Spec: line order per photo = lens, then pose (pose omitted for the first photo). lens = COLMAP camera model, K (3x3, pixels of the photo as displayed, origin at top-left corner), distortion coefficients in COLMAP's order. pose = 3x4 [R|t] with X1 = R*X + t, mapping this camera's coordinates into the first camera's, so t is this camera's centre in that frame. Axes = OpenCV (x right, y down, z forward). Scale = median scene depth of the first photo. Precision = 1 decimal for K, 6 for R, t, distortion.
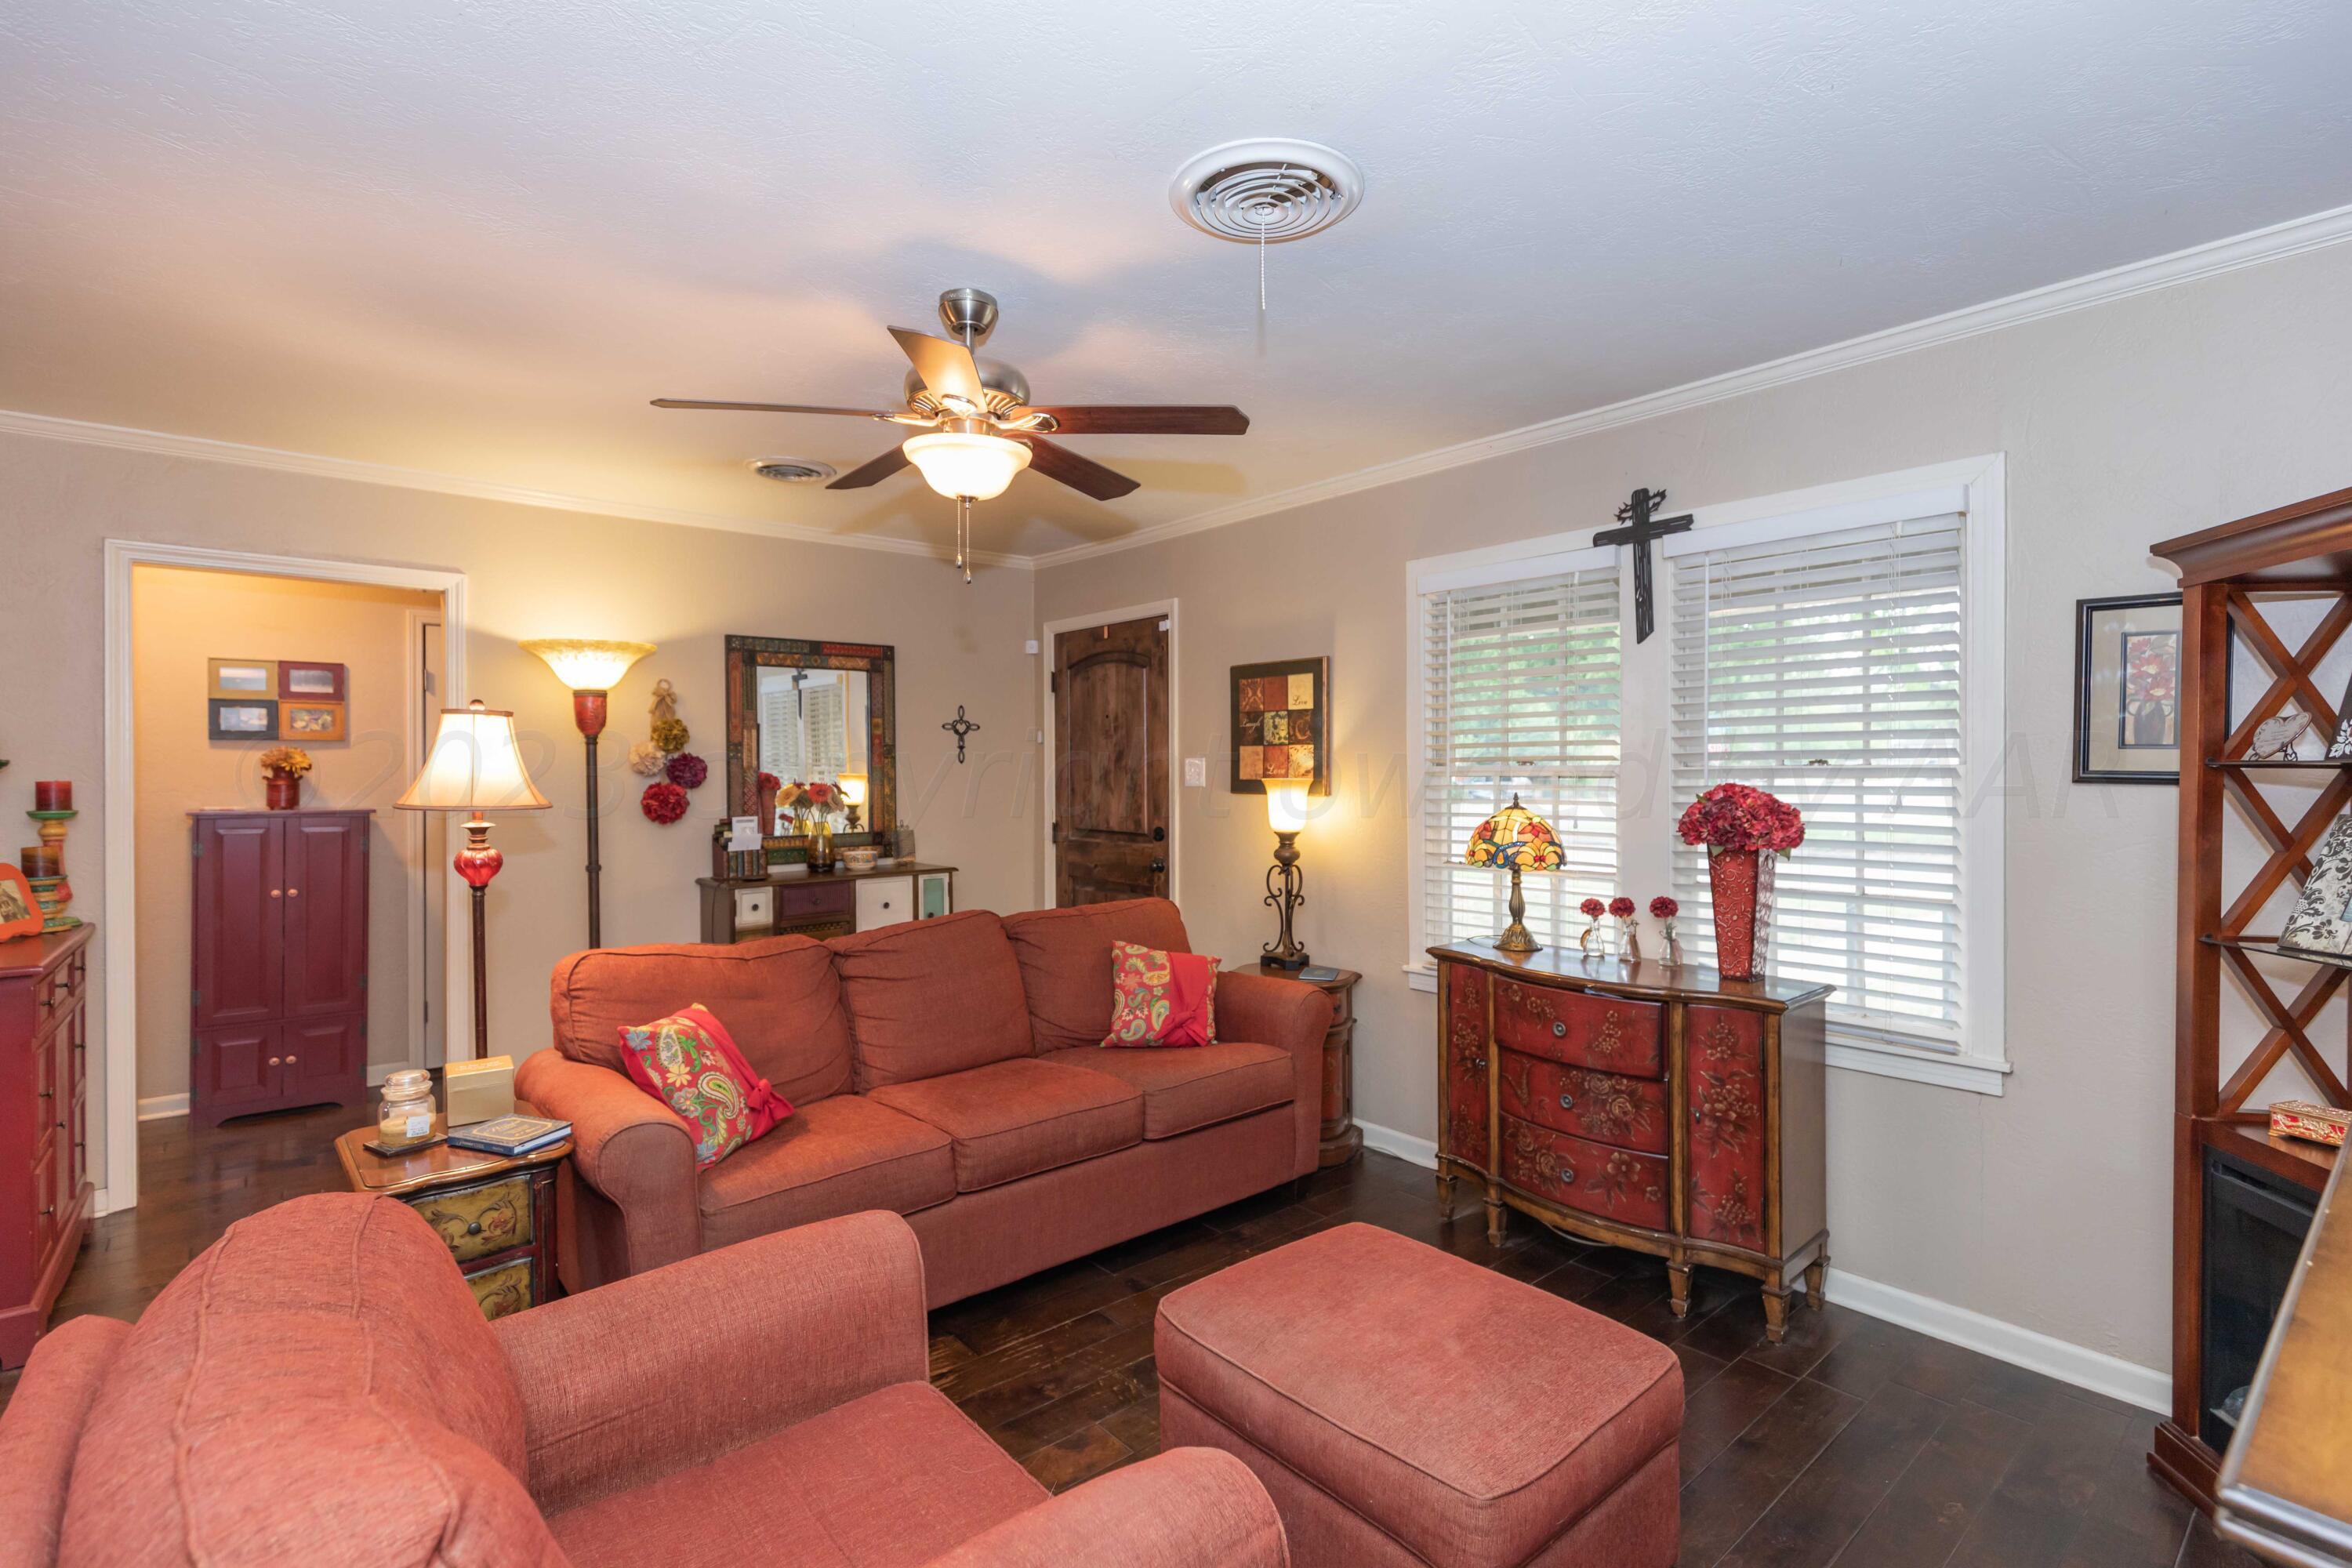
lens RADIAL K [[1104.3, 0, 1198.2], [0, 1104.3, 771.9], [0, 0, 1]] dist [0.007949, -0.000729]
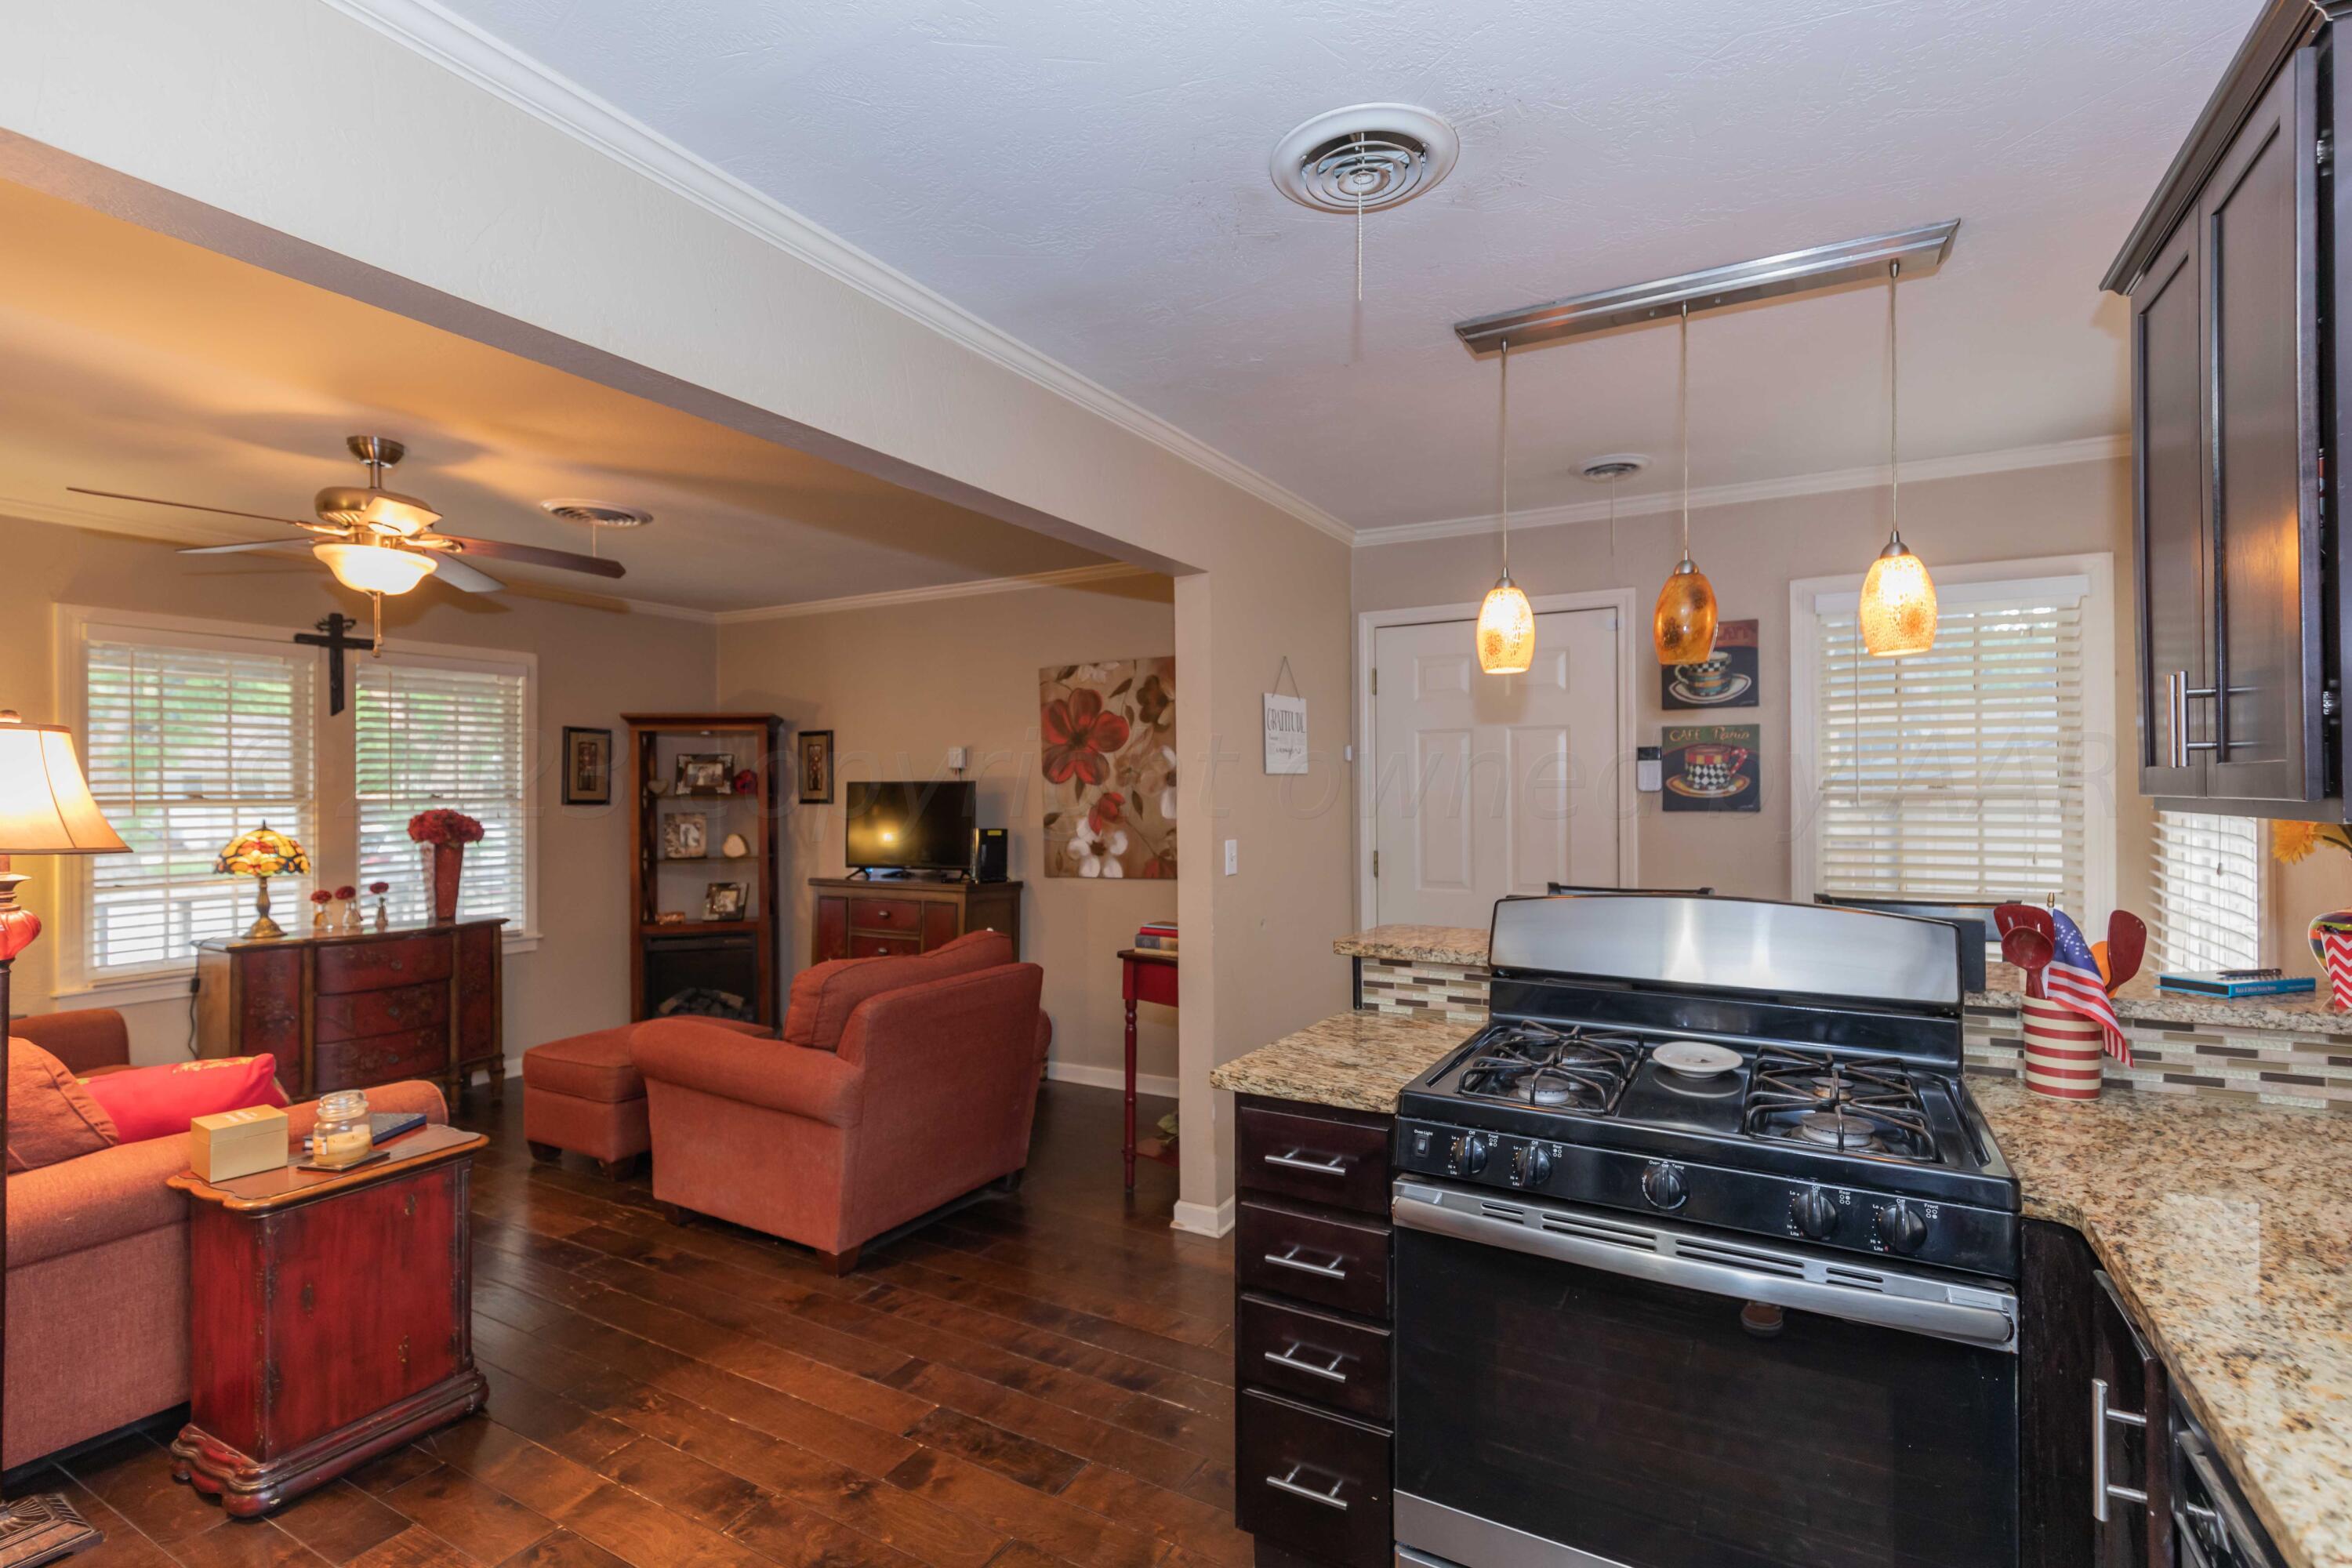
lens RADIAL K [[1081.9, 0, 1203.8], [0, 1081.9, 795.0], [0, 0, 1]] dist [0.008569, -0.000062]
pose [[-0.359725, 0.002243, 0.933056, -1.152451], [0.008560, 0.999963, 0.000896, -0.001028], [-0.933019, 0.008309, -0.359731, 0.362536]]
